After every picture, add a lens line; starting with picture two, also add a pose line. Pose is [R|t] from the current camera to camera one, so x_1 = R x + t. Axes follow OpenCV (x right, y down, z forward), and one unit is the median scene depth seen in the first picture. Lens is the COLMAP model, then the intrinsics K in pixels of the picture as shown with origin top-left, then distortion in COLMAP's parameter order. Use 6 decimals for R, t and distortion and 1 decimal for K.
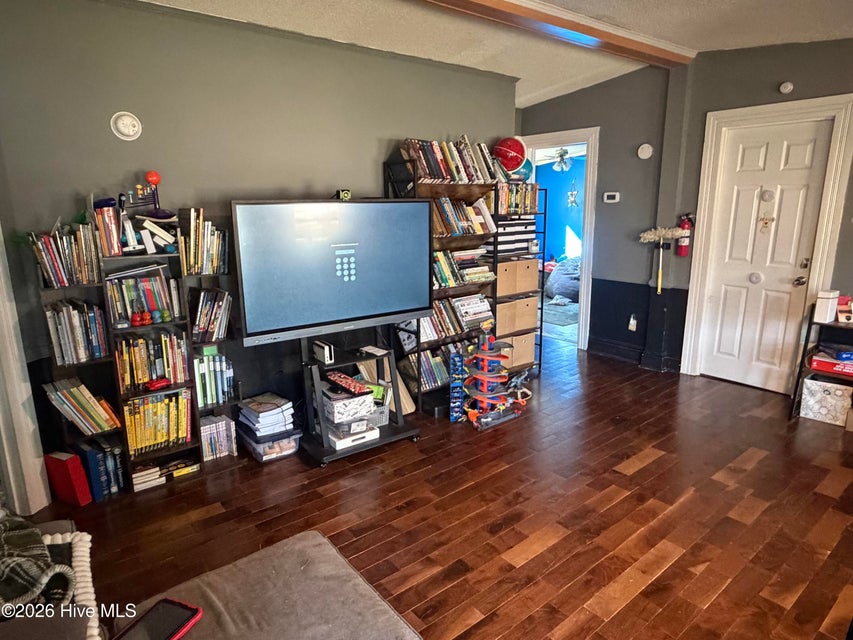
lens RADIAL K [[525.6, 0, 425.6], [0, 525.6, 320.2], [0, 0, 1]] dist [0.003519, -0.002749]
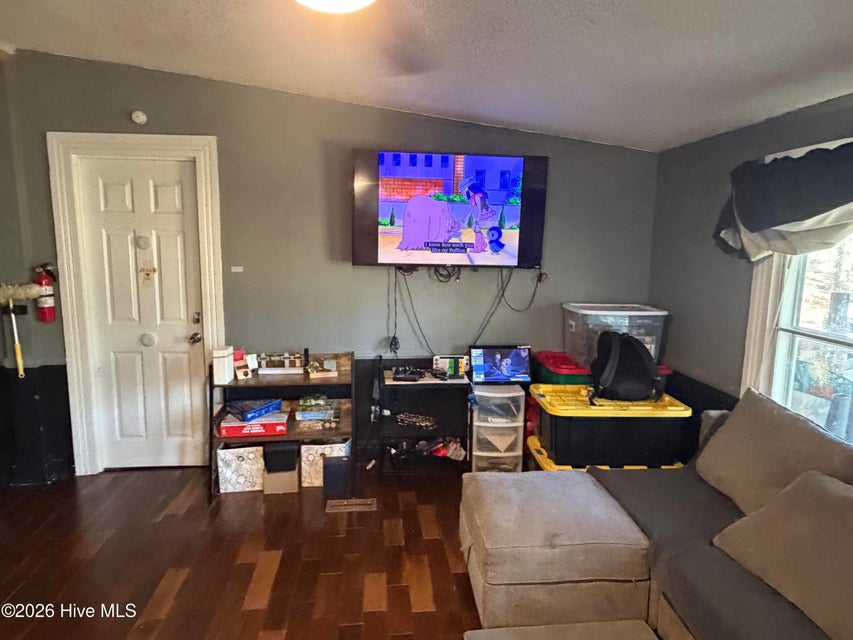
lens RADIAL K [[525.6, 0, 426.2], [0, 525.6, 318.0], [0, 0, 1]] dist [0.003519, -0.002749]
pose [[0.544777, -0.110237, 0.831304, 0.185349], [0.169901, 0.985272, 0.019314, -0.057078], [-0.821189, 0.130718, 0.555483, 0.178956]]
